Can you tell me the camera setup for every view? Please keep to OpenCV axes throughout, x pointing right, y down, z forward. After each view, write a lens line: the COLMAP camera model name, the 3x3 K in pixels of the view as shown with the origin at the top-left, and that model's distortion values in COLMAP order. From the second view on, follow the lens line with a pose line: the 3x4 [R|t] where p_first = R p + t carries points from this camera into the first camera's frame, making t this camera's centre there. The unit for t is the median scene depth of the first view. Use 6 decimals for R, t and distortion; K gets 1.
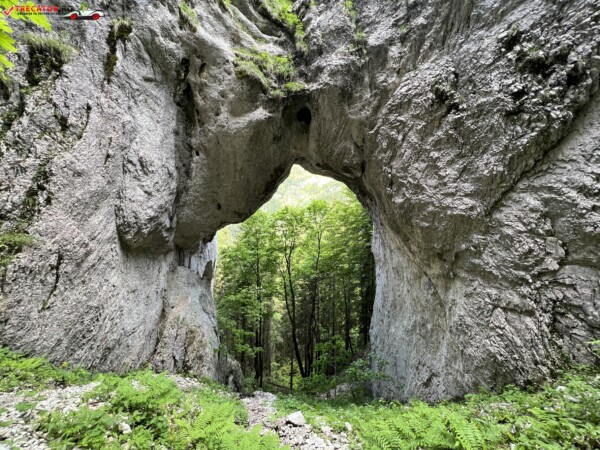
lens RADIAL K [[238.5, 0, 300.0], [0, 238.5, 225.9], [0, 0, 1]] dist [-0.000580, -0.000089]
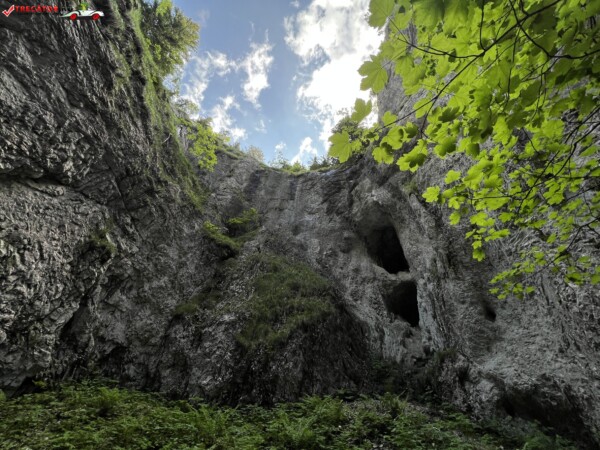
lens RADIAL K [[238.5, 0, 300.0], [0, 238.5, 226.2], [0, 0, 1]] dist [-0.000580, -0.000089]
pose [[-0.735134, 0.442988, 0.513166, -0.137191], [-0.163364, 0.618903, -0.768291, 0.023511], [-0.657944, -0.648629, -0.382609, 0.137472]]
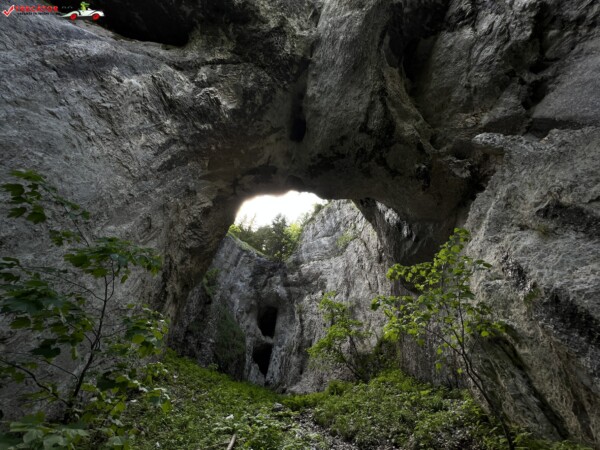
lens RADIAL K [[238.5, 0, 300.4], [0, 238.5, 225.9], [0, 0, 1]] dist [-0.000580, -0.000089]
pose [[-0.998713, -0.034335, 0.037338, -0.098044], [-0.048725, 0.444698, -0.894354, 0.947417], [0.014103, -0.895022, -0.445799, 1.562146]]
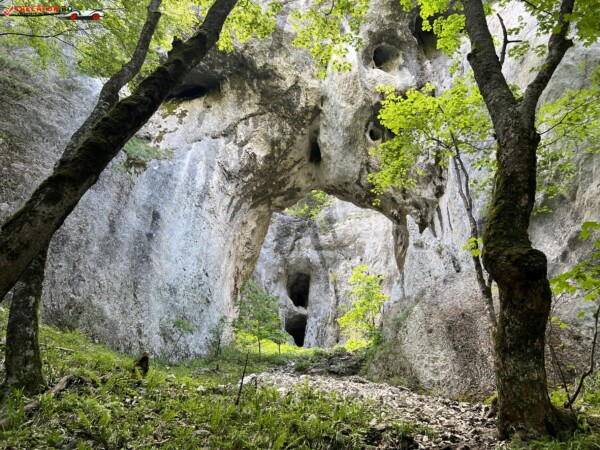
lens RADIAL K [[450.2, 0, 294.9], [0, 450.2, 220.2], [0, 0, 1]] dist [0.052715, -0.057643]
pose [[-0.989039, 0.006841, 0.147497, -0.317618], [-0.105915, 0.663136, -0.740968, 2.048514], [-0.102879, -0.748468, -0.655143, 3.082755]]
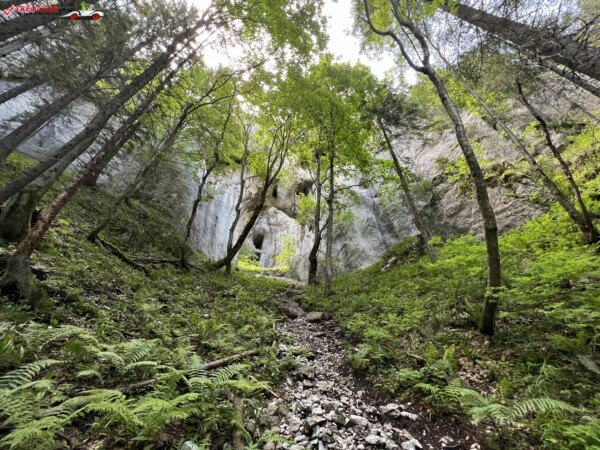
lens RADIAL K [[238.5, 0, 298.0], [0, 238.5, 223.6], [0, 0, 1]] dist [-0.000580, -0.000089]
pose [[-0.992968, -0.108813, -0.046626, -0.268889], [-0.046826, 0.722760, -0.689511, 2.660989], [0.108727, -0.682479, -0.722773, 4.058446]]
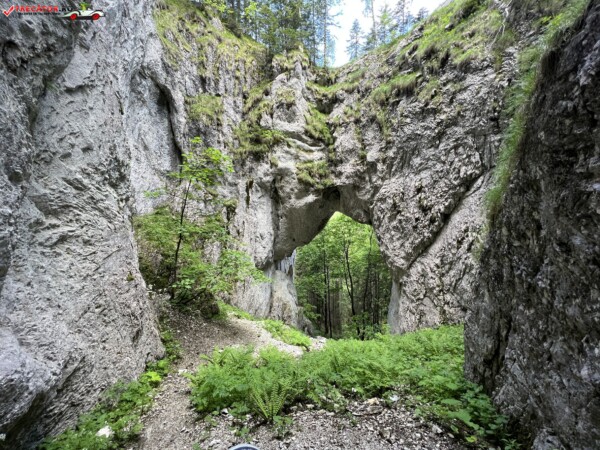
lens RADIAL K [[238.5, 0, 300.2], [0, 238.5, 225.9], [0, 0, 1]] dist [-0.000580, -0.000089]
pose [[0.948389, -0.017558, -0.316622, 0.367377], [0.058045, 0.991208, 0.118899, -0.508376], [0.311750, -0.131140, 0.941071, -0.886722]]
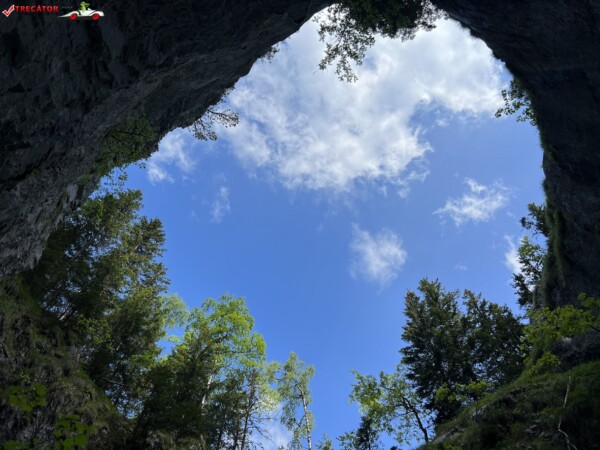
lens RADIAL K [[450.2, 0, 305.5], [0, 450.2, 221.0], [0, 0, 1]] dist [0.052715, -0.057643]
pose [[0.993147, 0.092467, 0.071476, -0.016150], [0.026329, 0.418837, -0.907680, -0.296813], [-0.113867, 0.903341, 0.413532, -0.584142]]
